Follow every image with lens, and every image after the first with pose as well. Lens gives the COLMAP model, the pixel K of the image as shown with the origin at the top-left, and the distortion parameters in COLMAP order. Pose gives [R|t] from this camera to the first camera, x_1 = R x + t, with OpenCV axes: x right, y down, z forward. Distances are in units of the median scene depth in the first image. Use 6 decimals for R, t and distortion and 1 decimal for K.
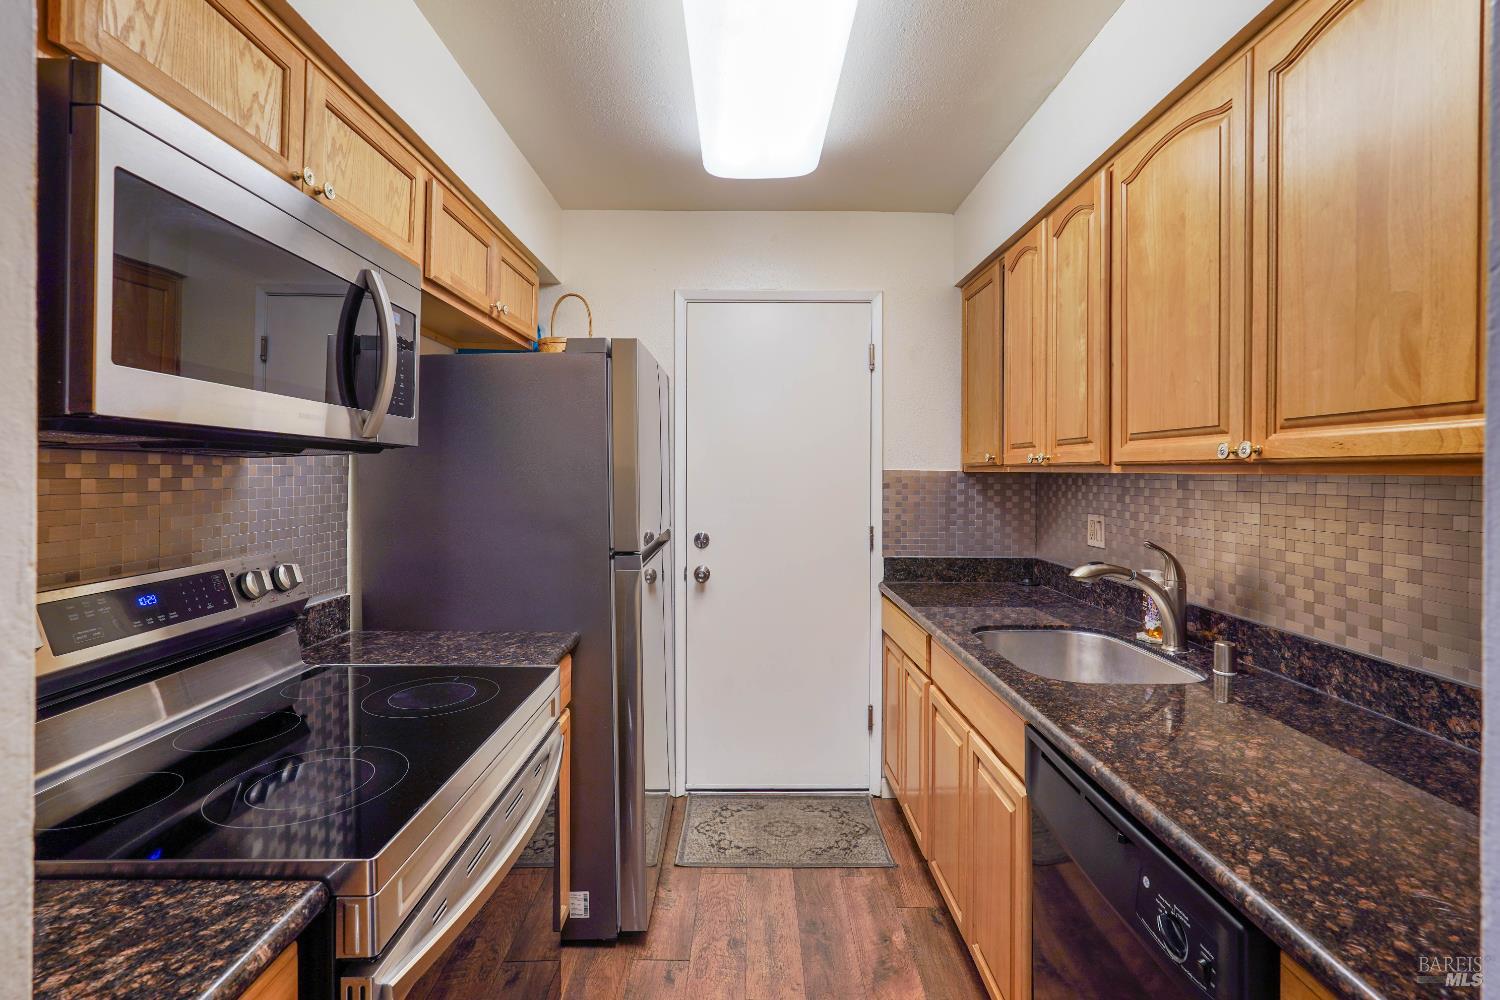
lens RADIAL K [[677.0, 0, 747.6], [0, 677.0, 476.5], [0, 0, 1]] dist [-0.012288, 0.008549]
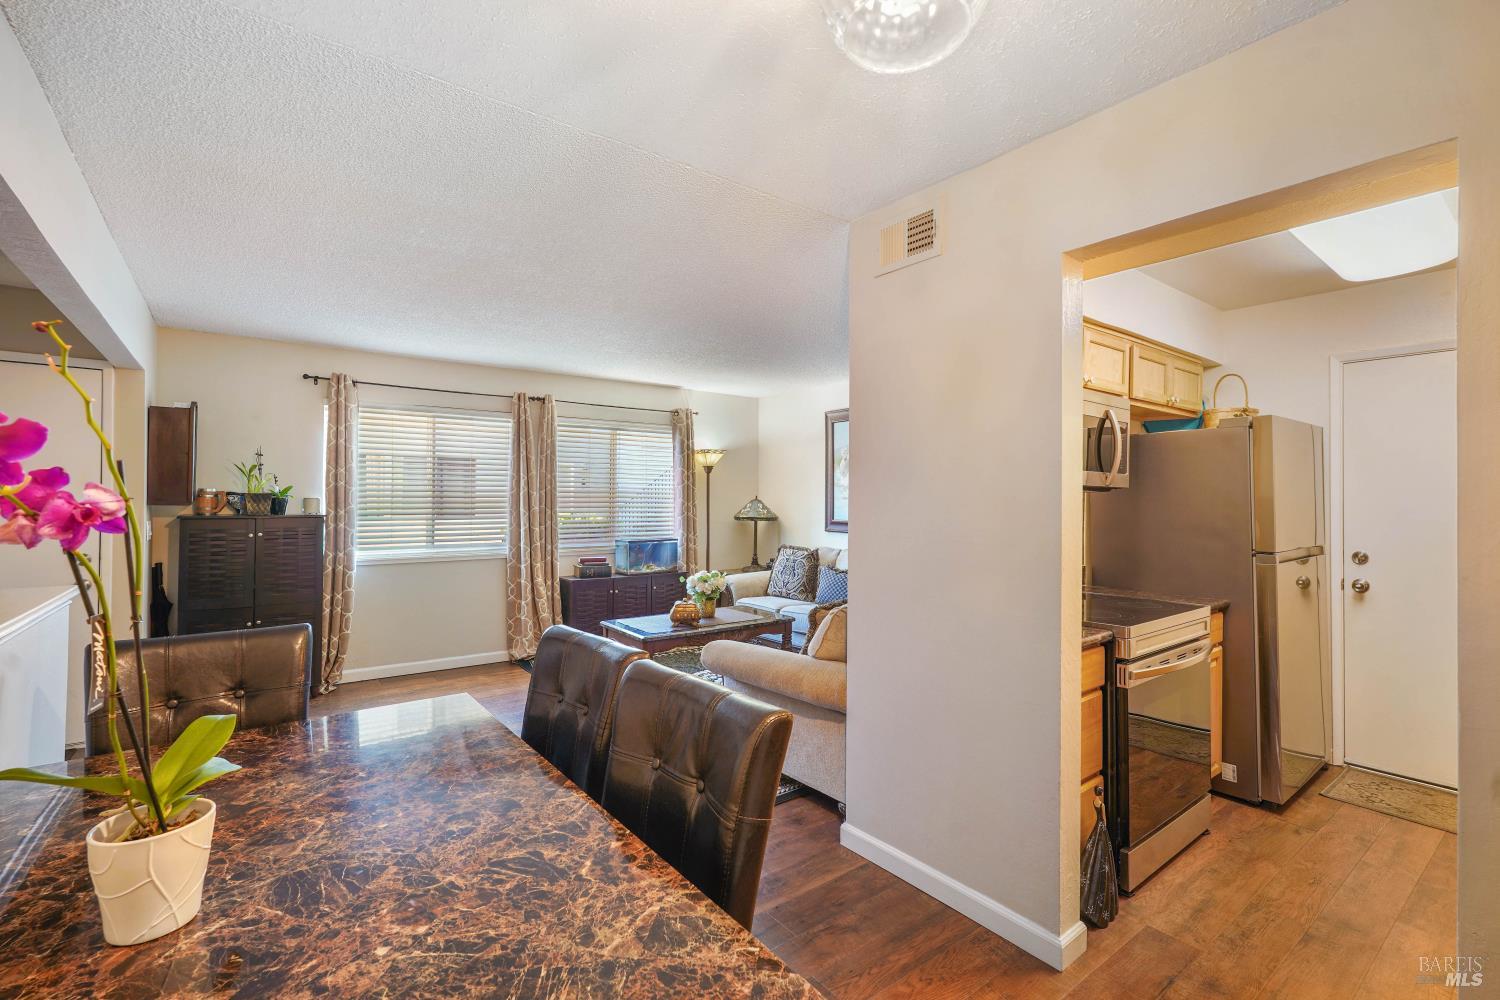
lens RADIAL K [[666.9, 0, 748.8], [0, 666.9, 492.9], [0, 0, 1]] dist [-0.009751, 0.006906]
pose [[0.606390, -0.007679, -0.795131, 0.402207], [-0.008194, 0.999840, -0.015905, 0.011819], [0.795125, 0.016160, 0.606230, -1.101953]]
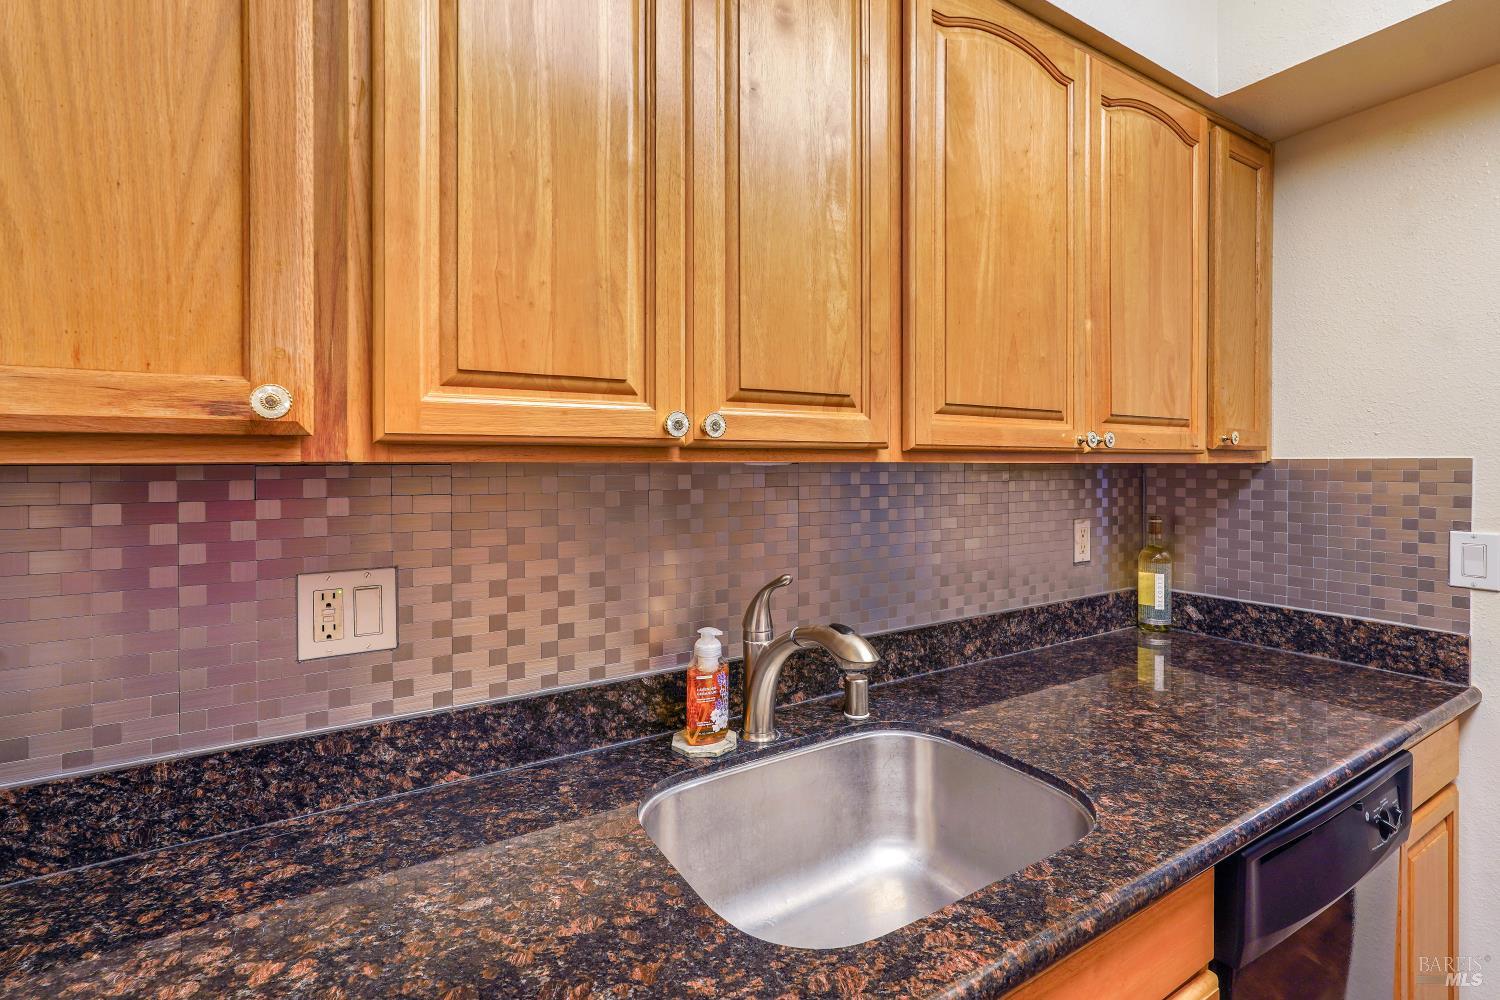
lens RADIAL K [[678.3, 0, 748.6], [0, 678.3, 464.1], [0, 0, 1]] dist [-0.000678, 0.000225]
pose [[-0.526721, -0.001699, 0.850036, 0.100708], [0.005697, 0.999968, 0.005529, -0.008198], [-0.850019, 0.007755, -0.526695, 1.549687]]
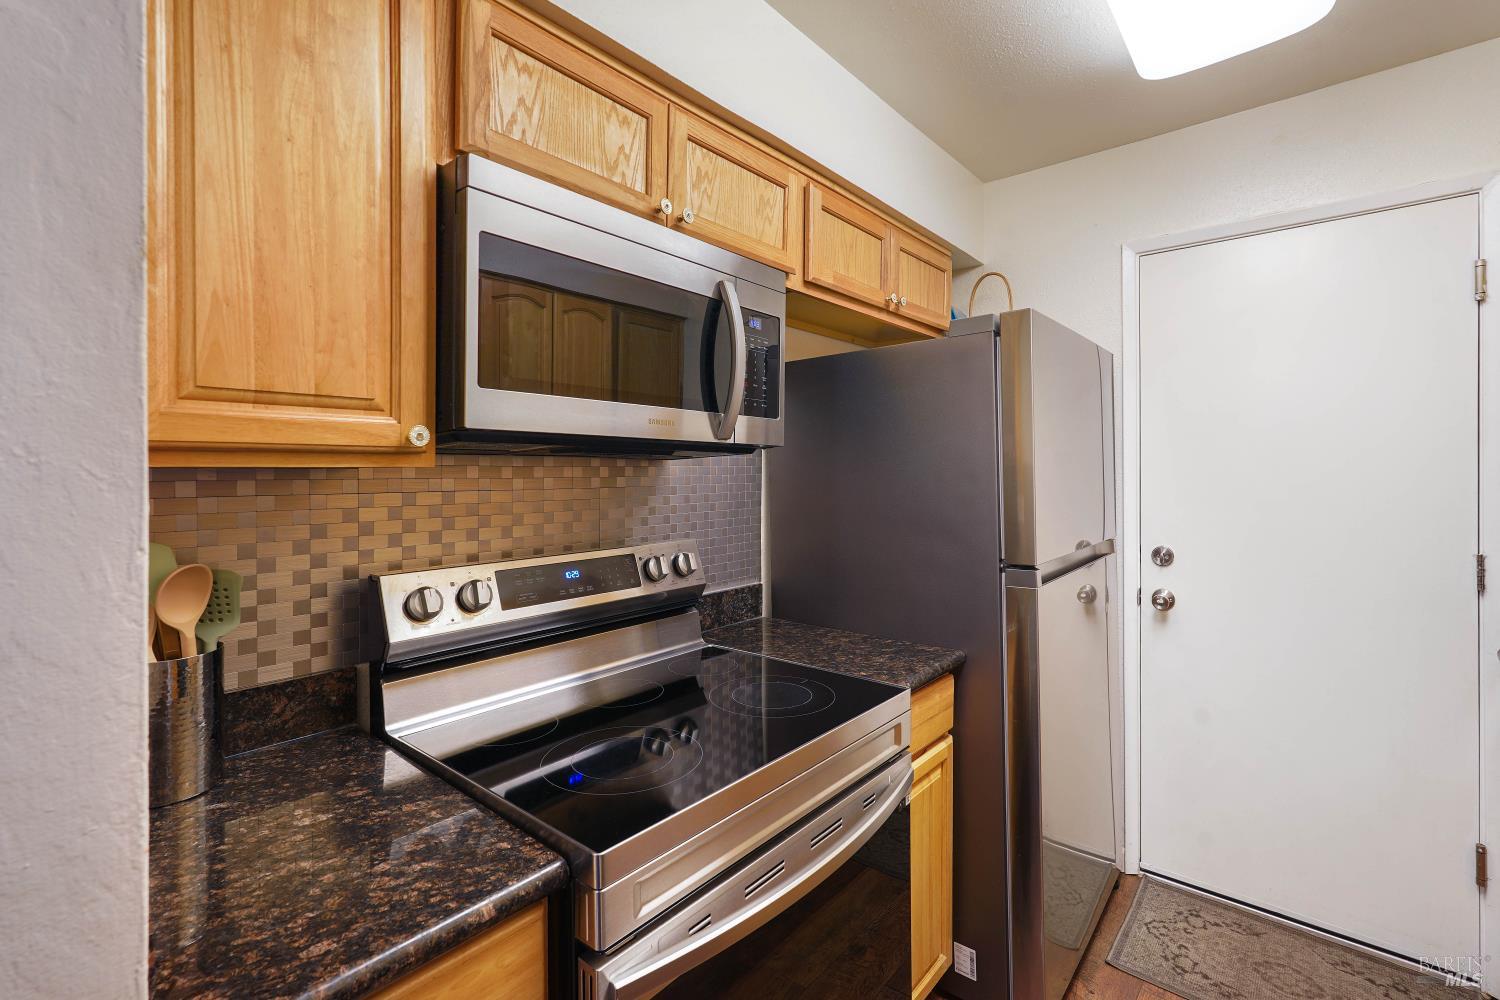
lens RADIAL K [[675.3, 0, 751.6], [0, 675.3, 473.2], [0, 0, 1]] dist [-0.015105, 0.008834]
pose [[0.762228, -0.004162, -0.647296, 0.137211], [0.002416, 0.999991, -0.003585, -0.000234], [0.647304, 0.001169, 0.762231, 0.190377]]
